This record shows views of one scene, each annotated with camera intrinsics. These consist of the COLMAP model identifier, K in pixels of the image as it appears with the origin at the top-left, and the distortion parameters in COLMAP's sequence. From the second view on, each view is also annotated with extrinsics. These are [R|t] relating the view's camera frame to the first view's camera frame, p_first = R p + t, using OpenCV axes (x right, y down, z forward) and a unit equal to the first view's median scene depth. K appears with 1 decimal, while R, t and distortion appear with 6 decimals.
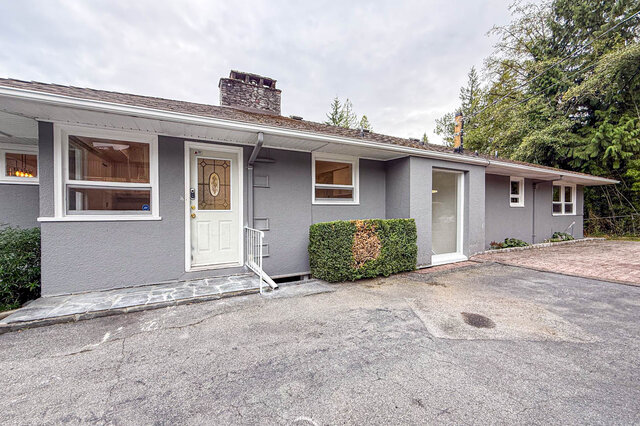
lens RADIAL K [[260.2, 0, 320.0], [0, 260.2, 213.0], [0, 0, 1]] dist [0.000840, 0.000141]
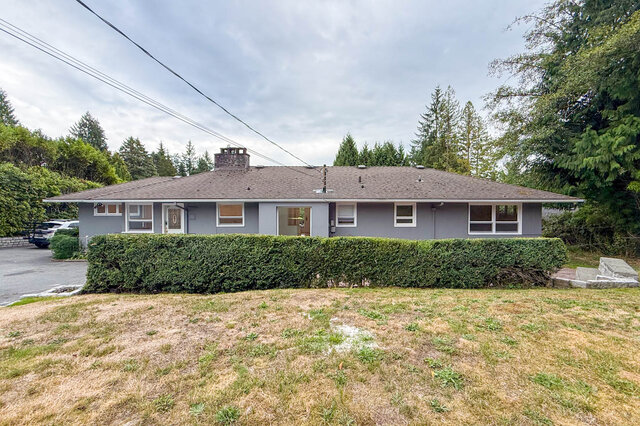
lens RADIAL K [[260.2, 0, 320.0], [0, 260.2, 213.0], [0, 0, 1]] dist [0.000840, 0.000141]
pose [[0.873464, 0.023674, -0.486313, 1.096952], [-0.005368, 0.999225, 0.039001, -0.147264], [0.486860, -0.031455, 0.872914, -0.265006]]
